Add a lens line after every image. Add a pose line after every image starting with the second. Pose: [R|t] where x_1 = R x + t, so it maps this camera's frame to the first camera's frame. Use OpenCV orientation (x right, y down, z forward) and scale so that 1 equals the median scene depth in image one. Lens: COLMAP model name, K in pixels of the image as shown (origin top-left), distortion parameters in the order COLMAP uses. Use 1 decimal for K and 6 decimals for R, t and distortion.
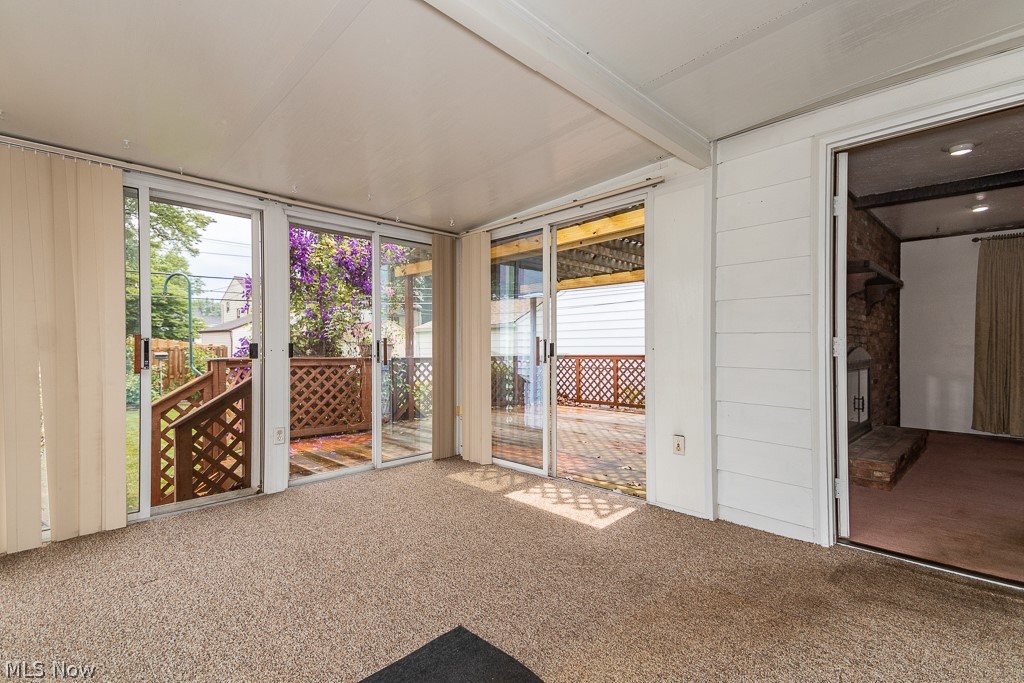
lens RADIAL K [[482.7, 0, 511.8], [0, 482.7, 345.2], [0, 0, 1]] dist [0.045894, -0.006990]
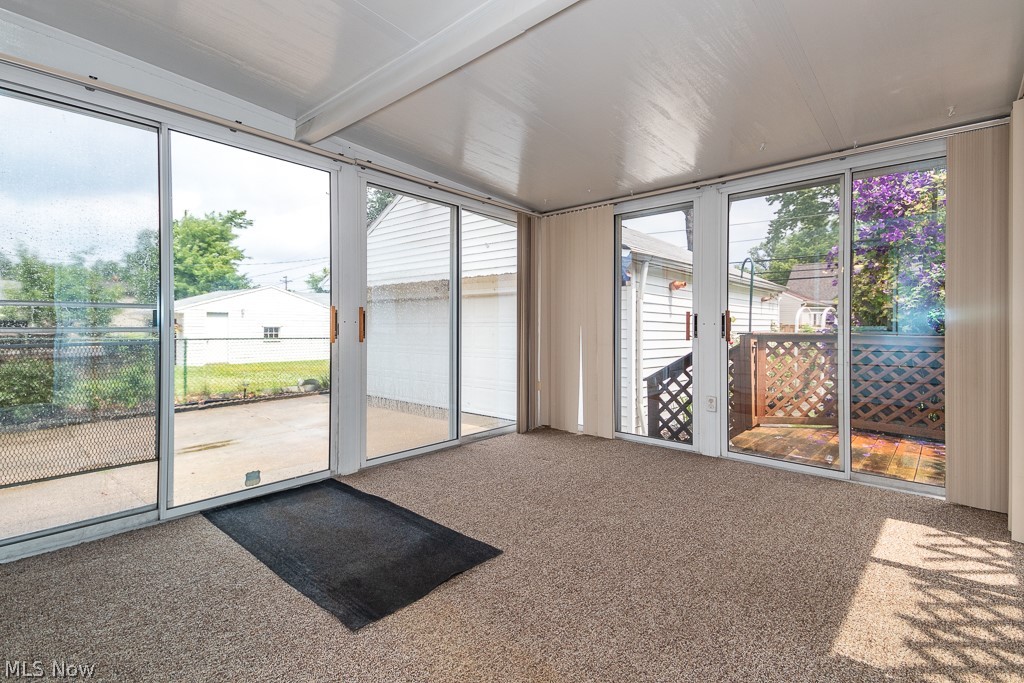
lens RADIAL K [[482.7, 0, 507.4], [0, 482.7, 326.8], [0, 0, 1]] dist [0.045894, -0.006990]
pose [[0.025219, 0.003437, -0.999676, 0.574440], [-0.000758, 0.999994, 0.003419, 0.014069], [0.999682, 0.000671, 0.025221, 0.527076]]
